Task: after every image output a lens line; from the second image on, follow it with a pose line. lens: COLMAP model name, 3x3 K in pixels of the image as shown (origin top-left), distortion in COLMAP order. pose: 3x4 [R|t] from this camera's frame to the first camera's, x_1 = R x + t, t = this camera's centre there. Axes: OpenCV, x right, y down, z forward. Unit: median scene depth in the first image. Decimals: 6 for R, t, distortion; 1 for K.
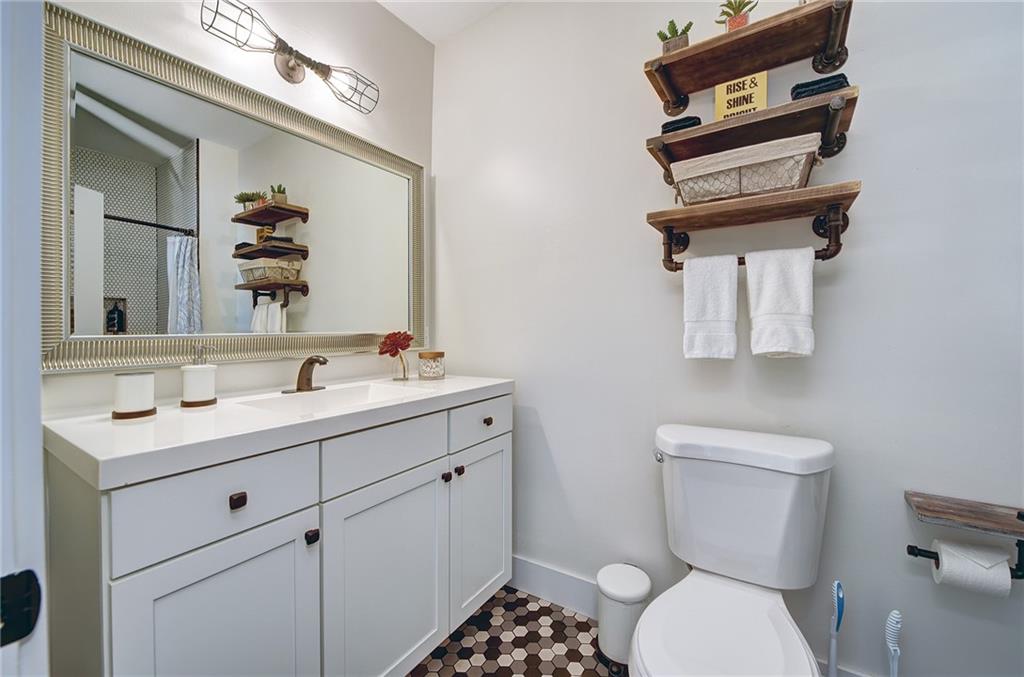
lens RADIAL K [[405.5, 0, 512.1], [0, 405.5, 331.3], [0, 0, 1]] dist [0.000566, -0.000294]
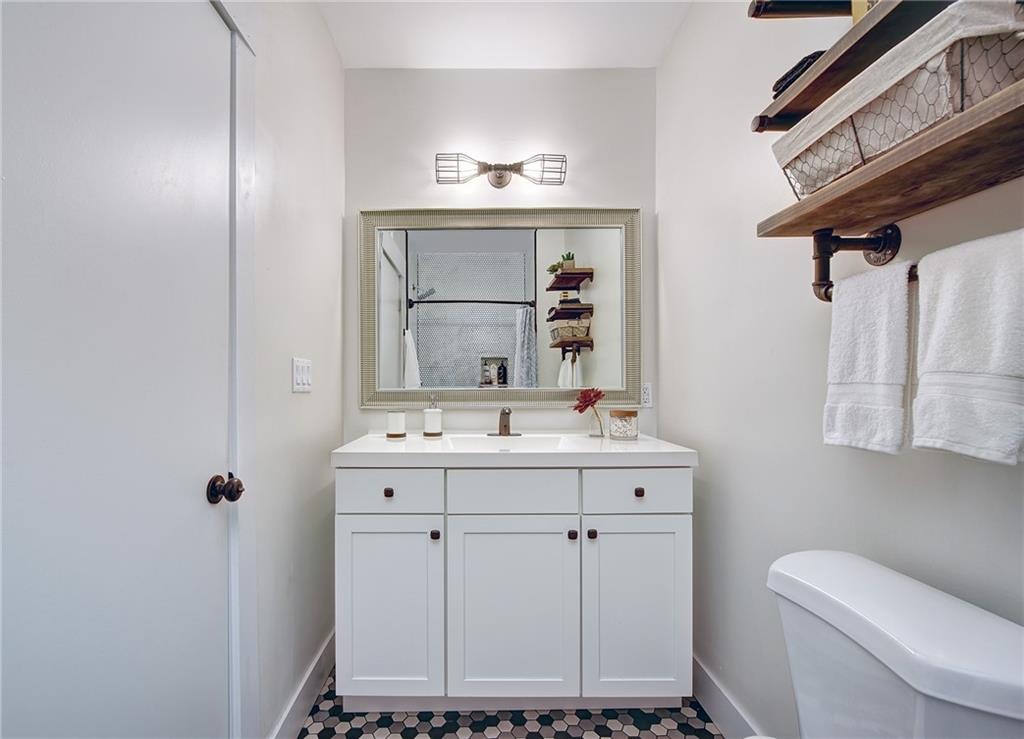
lens RADIAL K [[502.4, 0, 511.6], [0, 502.4, 375.9], [0, 0, 1]] dist [-0.002417, -0.000551]
pose [[0.546822, 0.000678, -0.837249, 0.725016], [-0.004600, 0.999987, -0.002195, -0.028438], [0.837236, 0.005052, 0.546818, 0.172657]]
